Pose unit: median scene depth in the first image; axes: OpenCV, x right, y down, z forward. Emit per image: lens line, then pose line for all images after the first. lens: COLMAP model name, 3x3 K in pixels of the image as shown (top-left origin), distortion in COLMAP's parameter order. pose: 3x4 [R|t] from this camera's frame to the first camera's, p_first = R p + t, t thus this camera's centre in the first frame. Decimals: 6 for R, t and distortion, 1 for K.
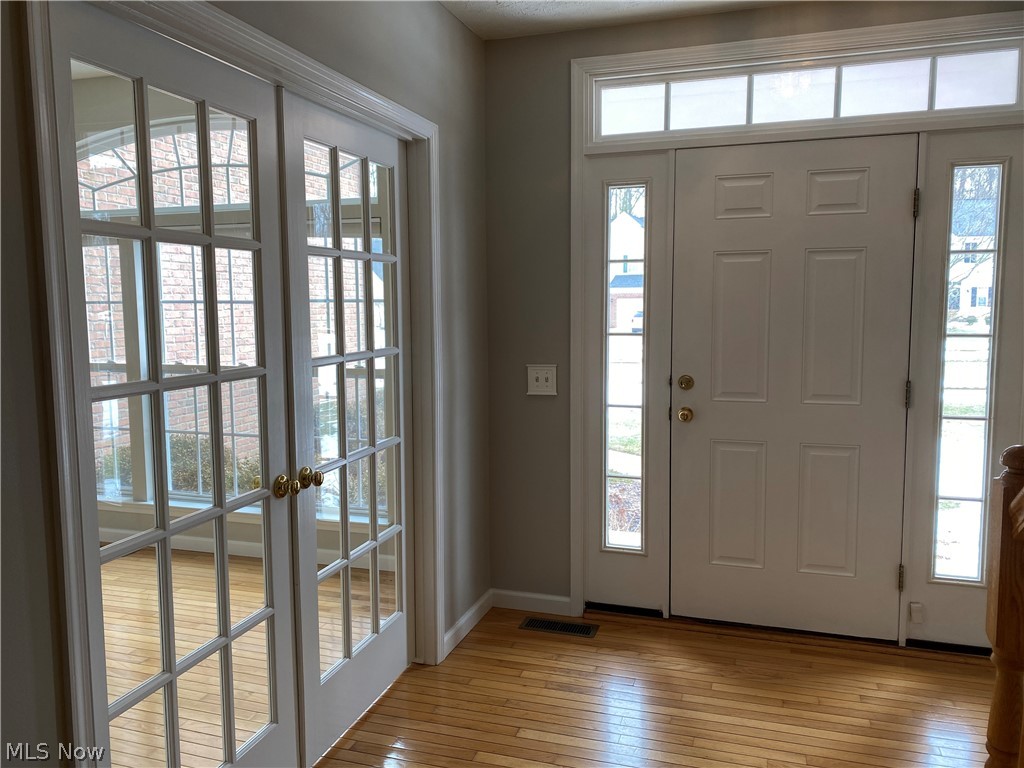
lens RADIAL K [[773.2, 0, 512.4], [0, 773.2, 377.5], [0, 0, 1]] dist [0.034000, -0.047072]
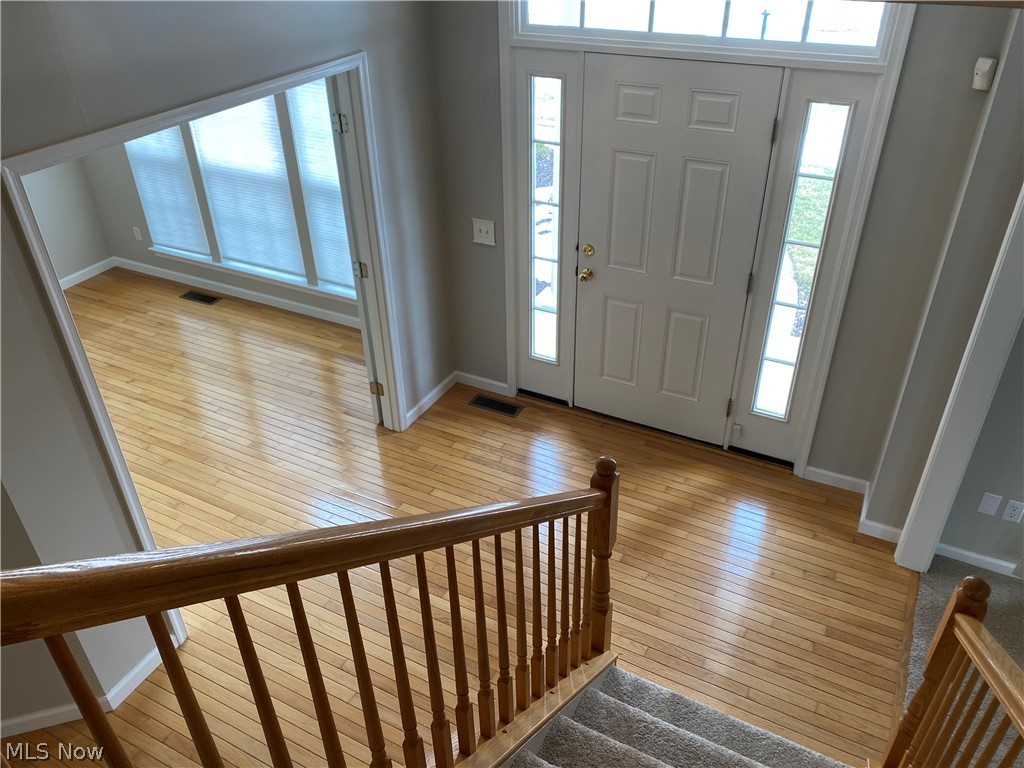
lens RADIAL K [[773.2, 0, 509.2], [0, 773.2, 378.2], [0, 0, 1]] dist [0.034000, -0.047072]
pose [[0.985786, 0.081632, -0.146838, 0.289317], [-0.004596, 0.886793, 0.462144, -0.372706], [0.167941, -0.454900, 0.874564, -0.198681]]
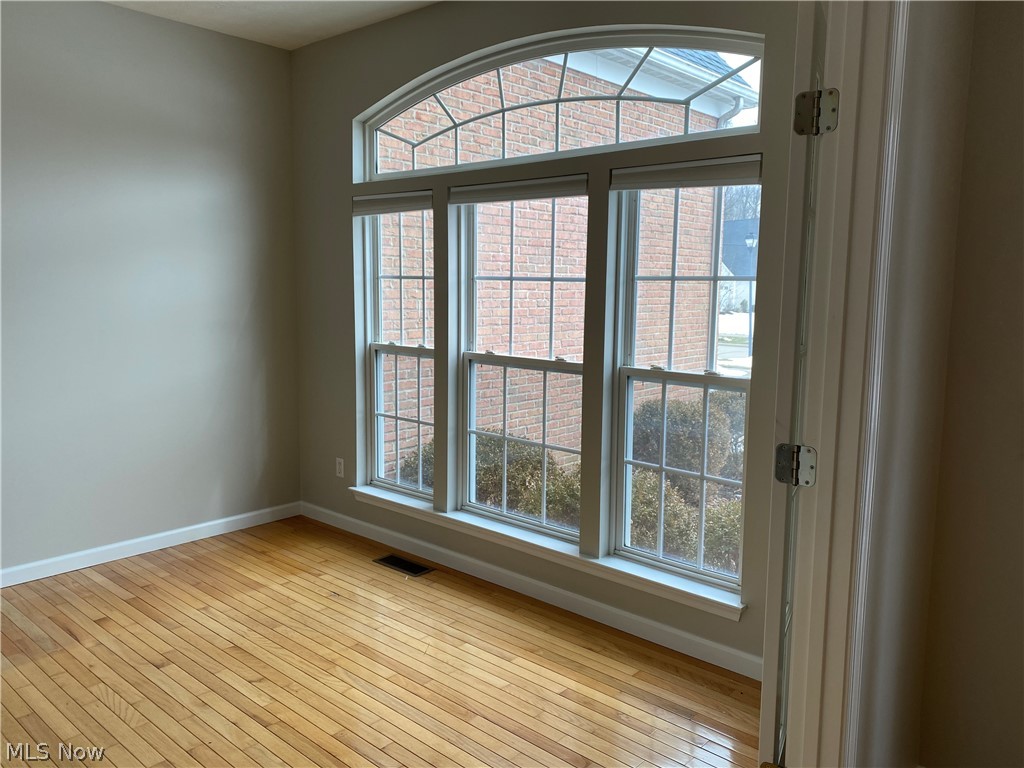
lens RADIAL K [[773.2, 0, 525.0], [0, 773.2, 384.9], [0, 0, 1]] dist [0.034000, -0.047072]
pose [[0.916758, 0.069622, -0.393329, -0.095855], [-0.057921, 0.997456, 0.041556, -0.027723], [0.395222, -0.015315, 0.918458, 0.358809]]
